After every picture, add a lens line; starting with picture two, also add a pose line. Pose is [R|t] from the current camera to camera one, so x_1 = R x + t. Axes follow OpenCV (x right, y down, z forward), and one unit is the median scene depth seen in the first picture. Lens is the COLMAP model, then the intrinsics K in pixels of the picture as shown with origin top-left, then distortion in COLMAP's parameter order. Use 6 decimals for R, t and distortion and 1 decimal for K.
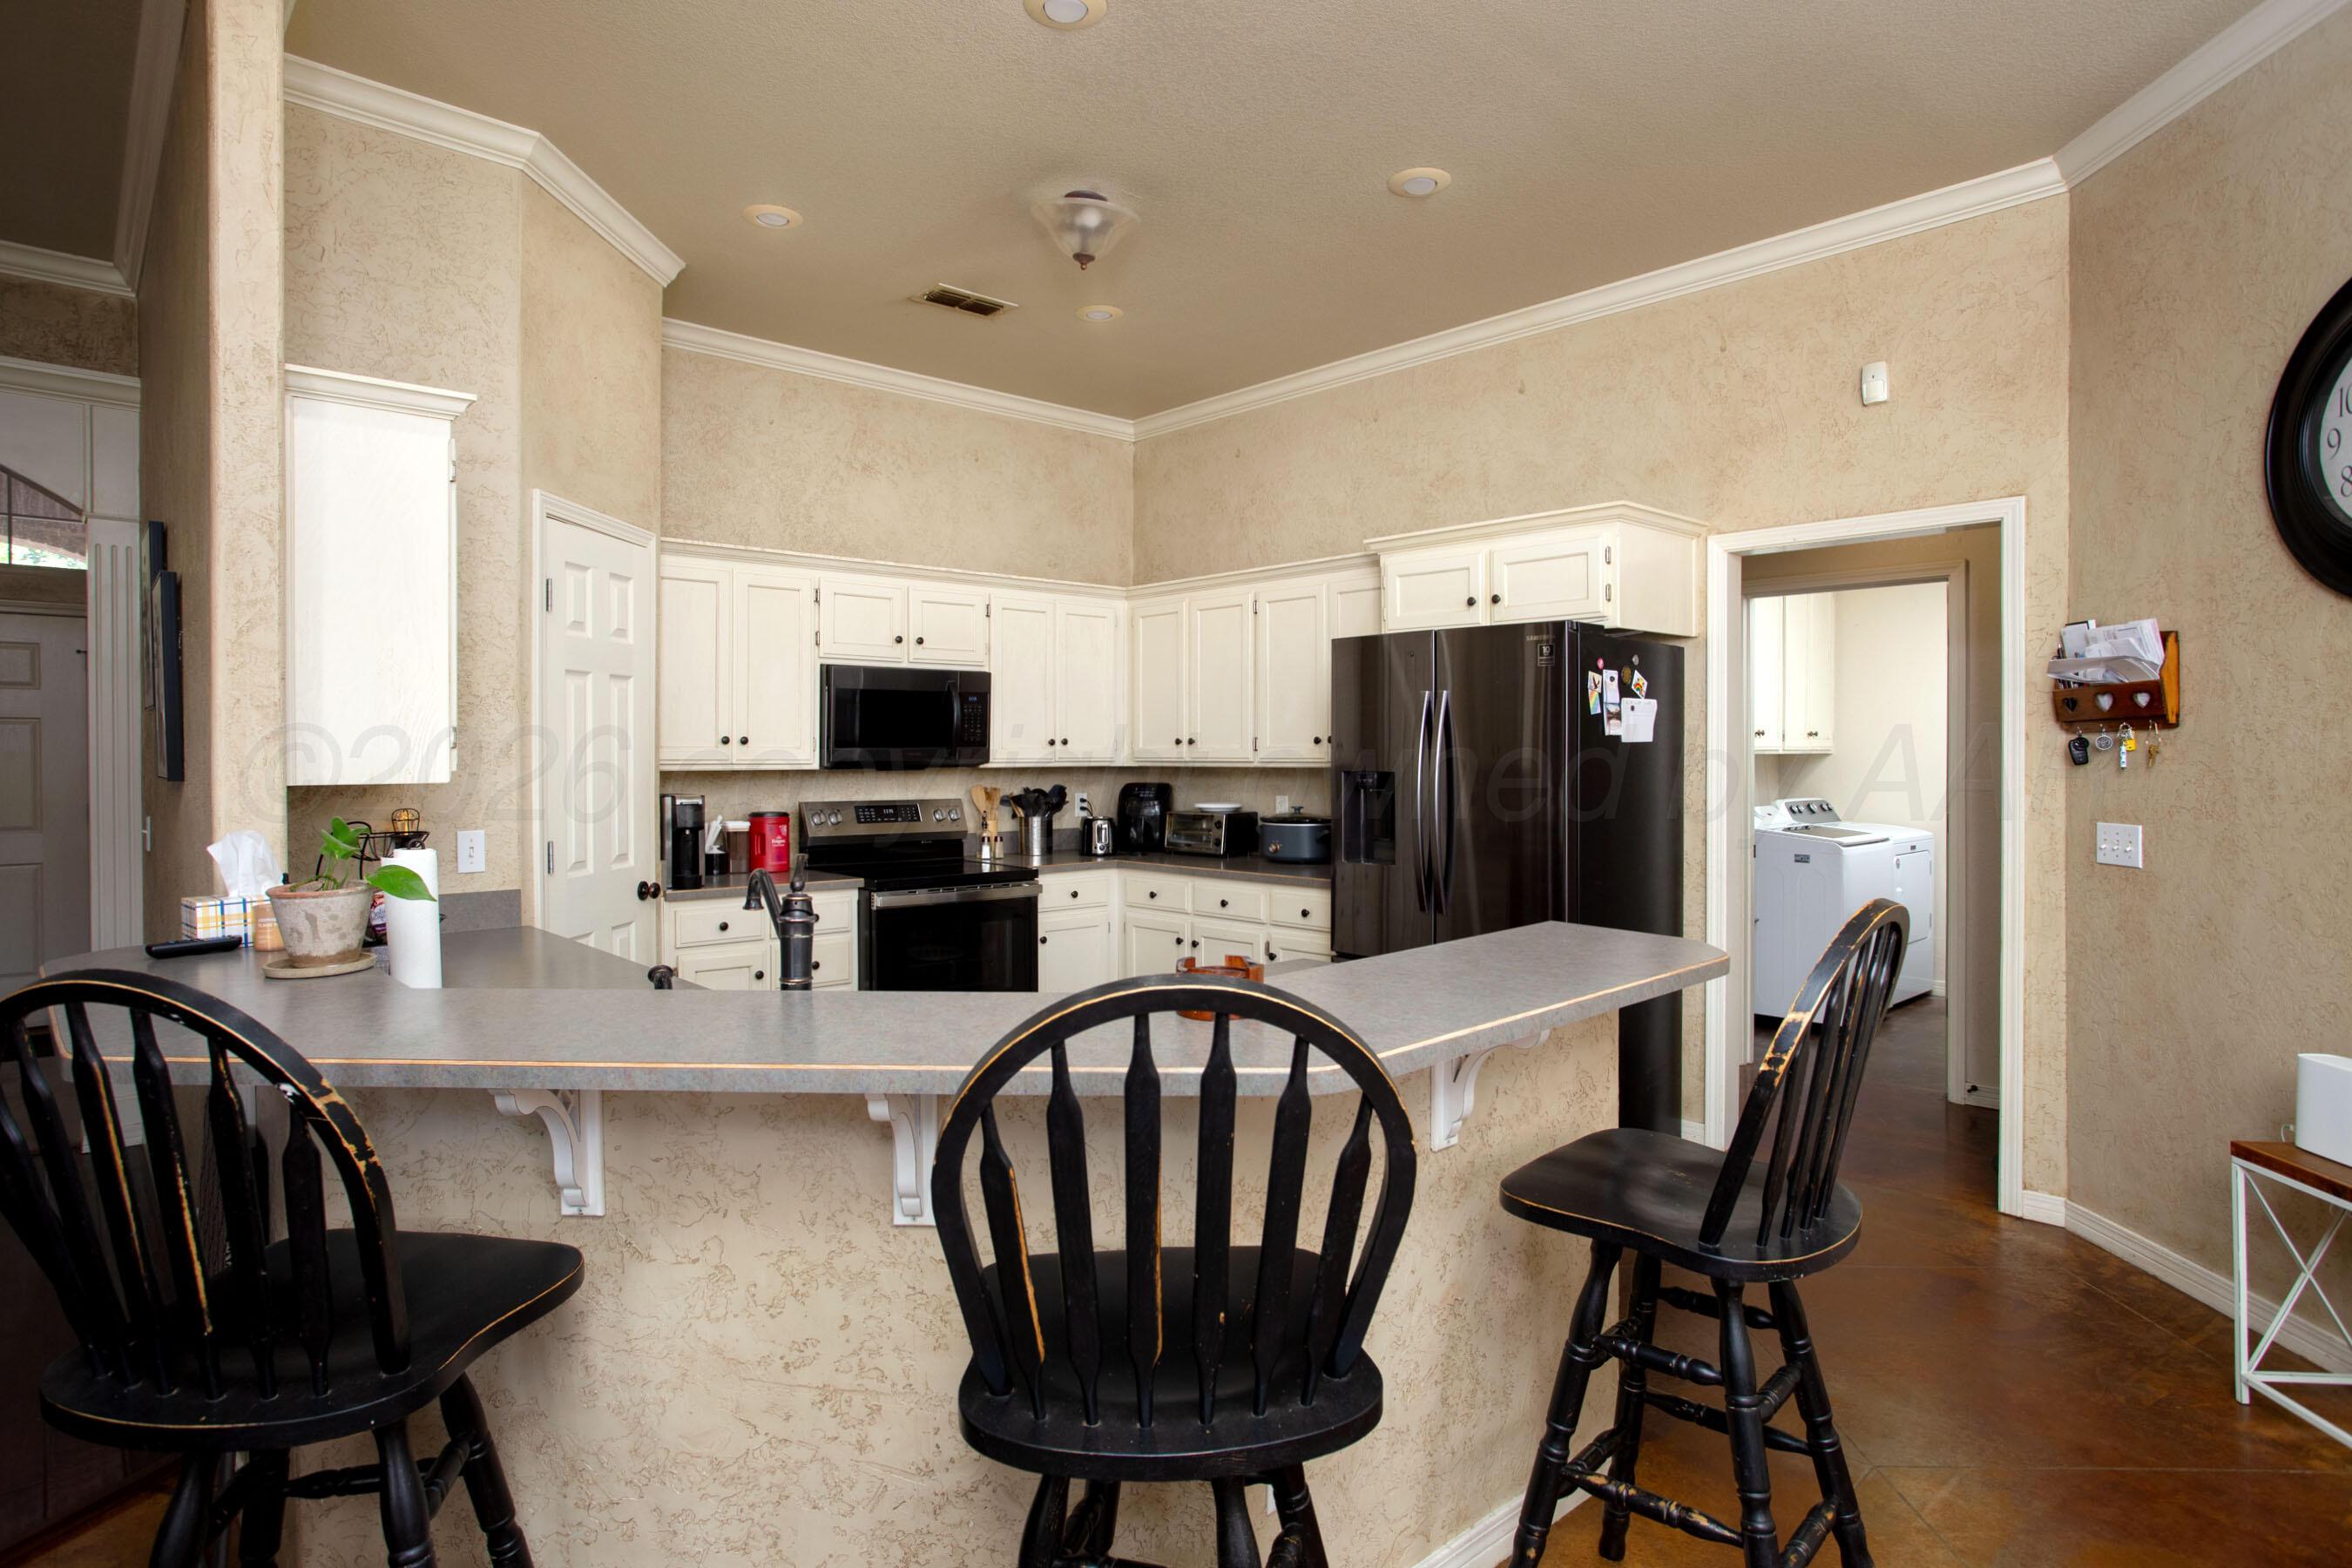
lens RADIAL K [[1355.7, 0, 1174.8], [0, 1355.7, 773.2], [0, 0, 1]] dist [-0.024456, 0.000944]
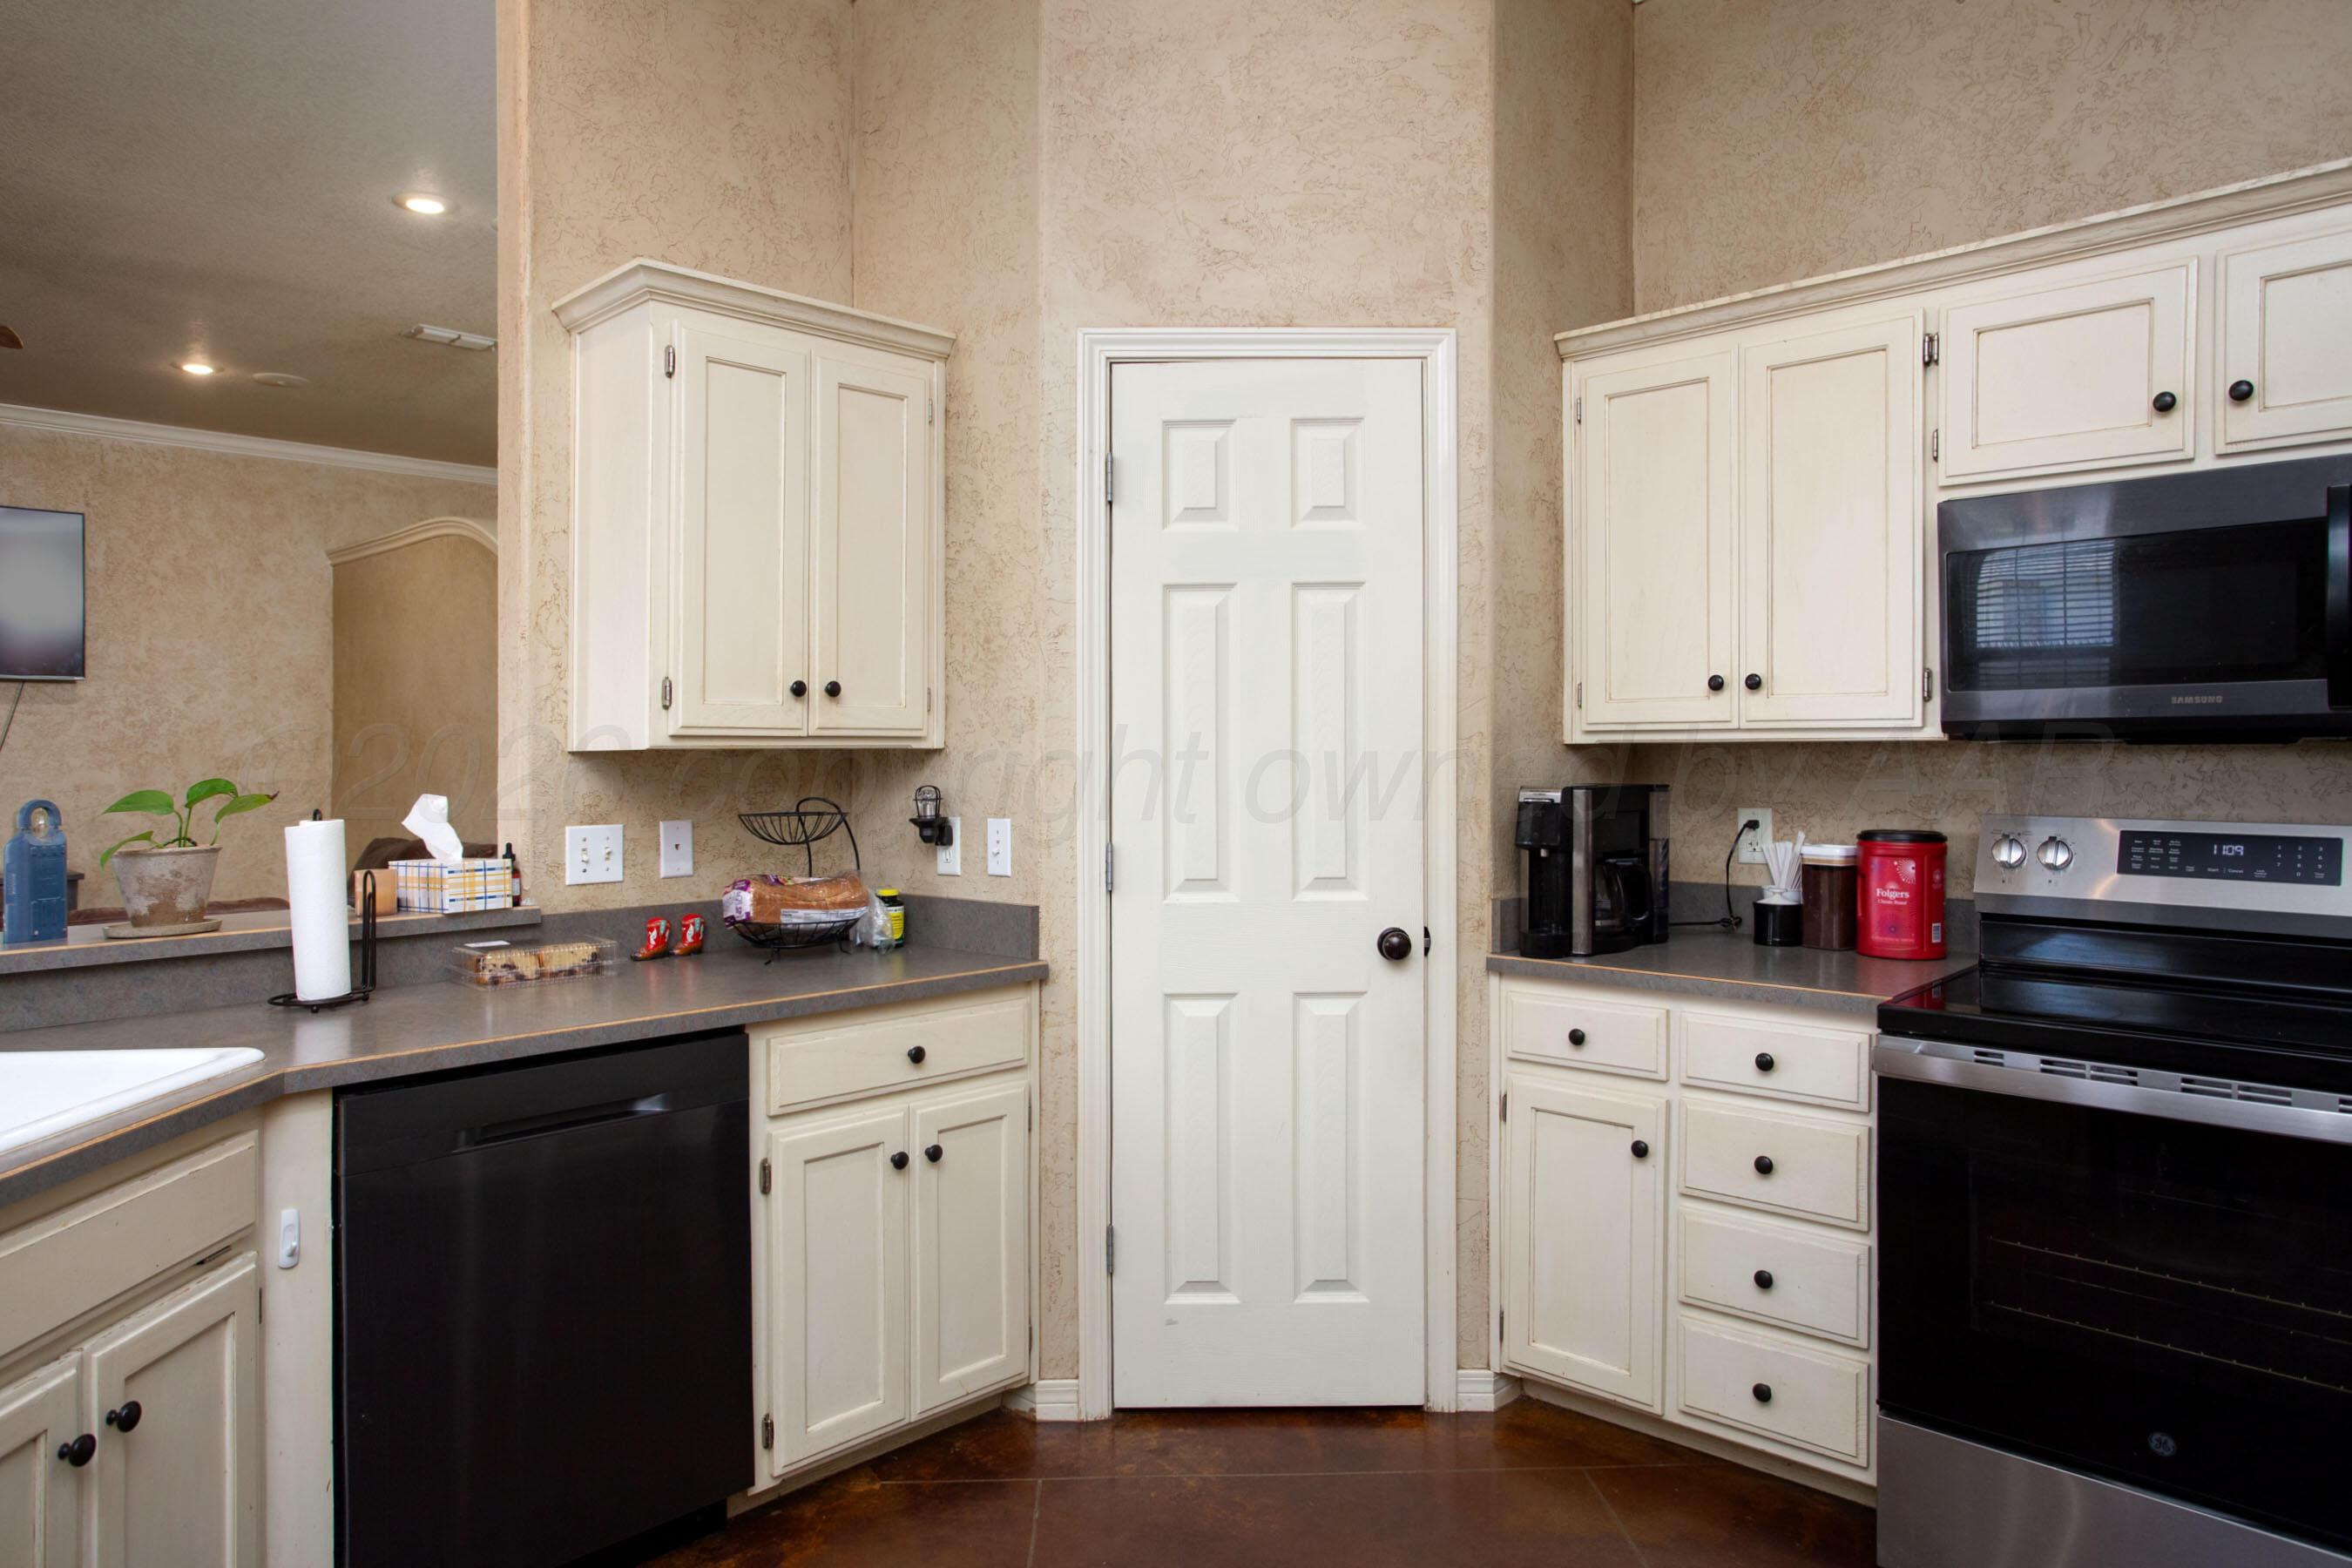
lens RADIAL K [[1462.6, 0, 1176.0], [0, 1462.6, 784.0], [0, 0, 1]] dist [-0.056681, 0.042215]
pose [[0.035469, 0.023816, -0.999087, 0.191054], [-0.008623, 0.999686, 0.023524, 0.002155], [0.999334, 0.007781, 0.035663, 0.698756]]
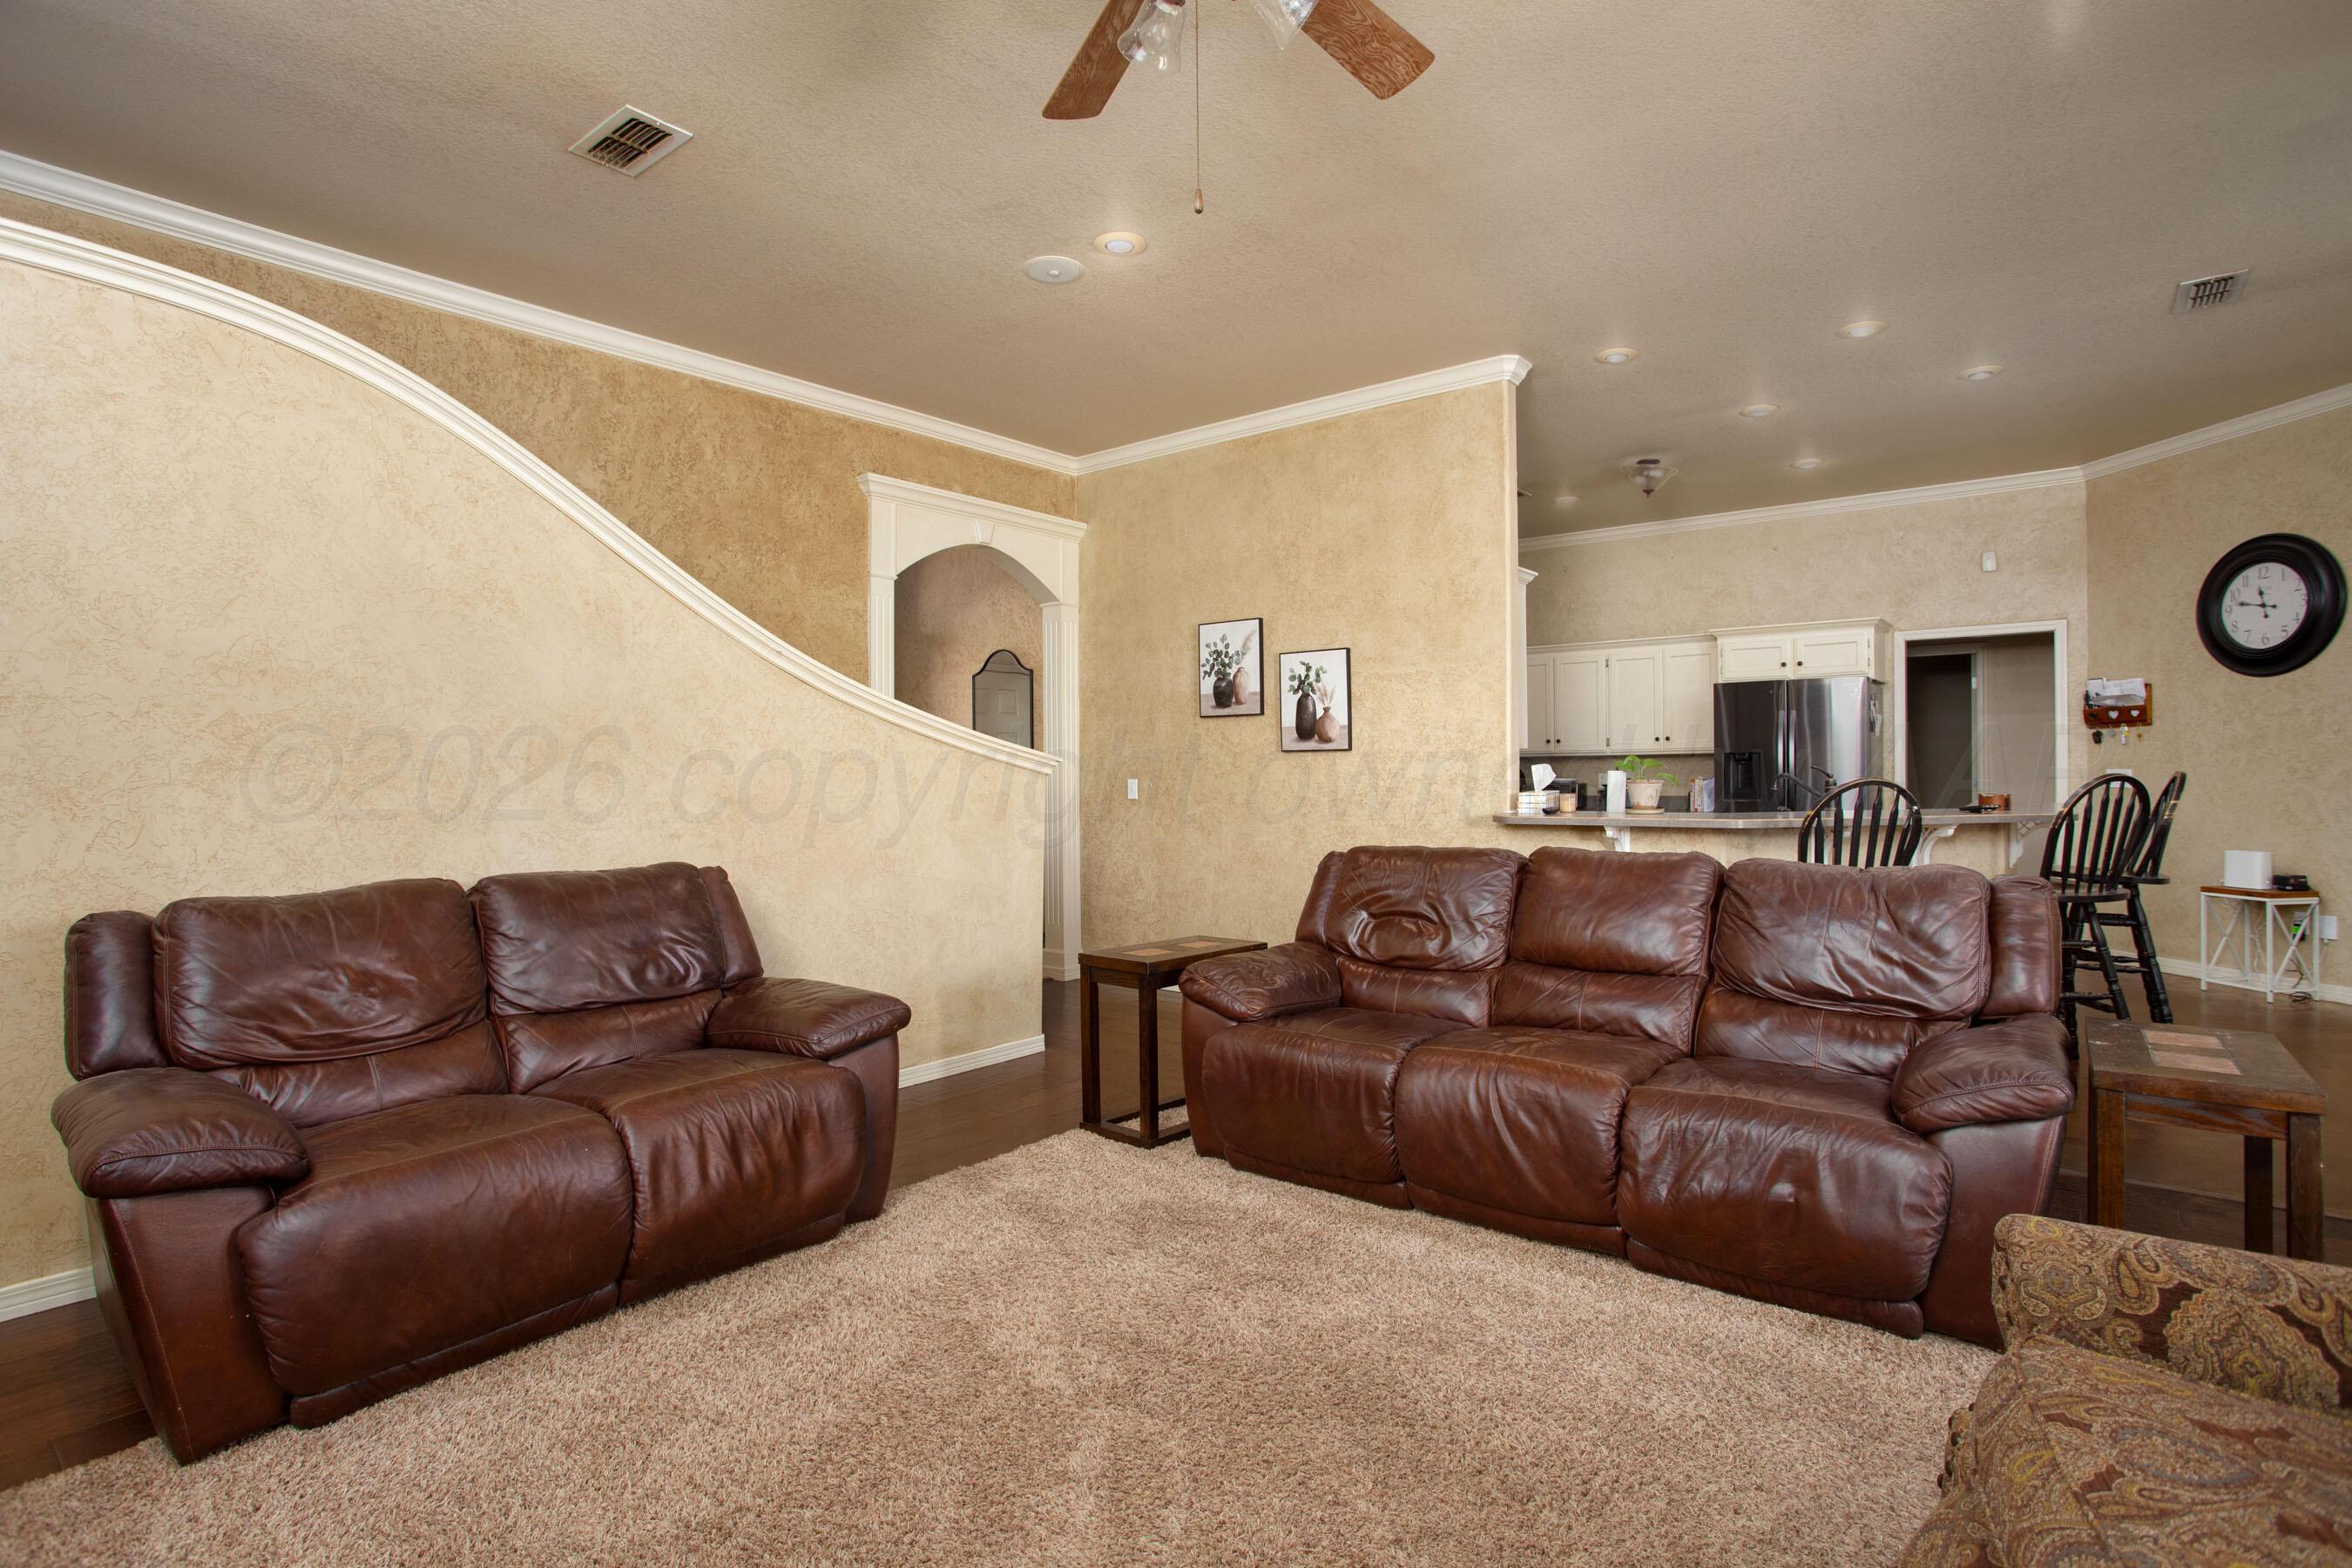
lens RADIAL K [[1201.2, 0, 1176.0], [0, 1201.2, 784.0], [0, 0, 1]] dist [-0.045503, 0.001288]
pose [[0.991483, -0.006524, 0.130070, -0.719827], [0.007362, 0.999955, -0.005959, 0.040768], [-0.130025, 0.006866, 0.991487, -0.471981]]
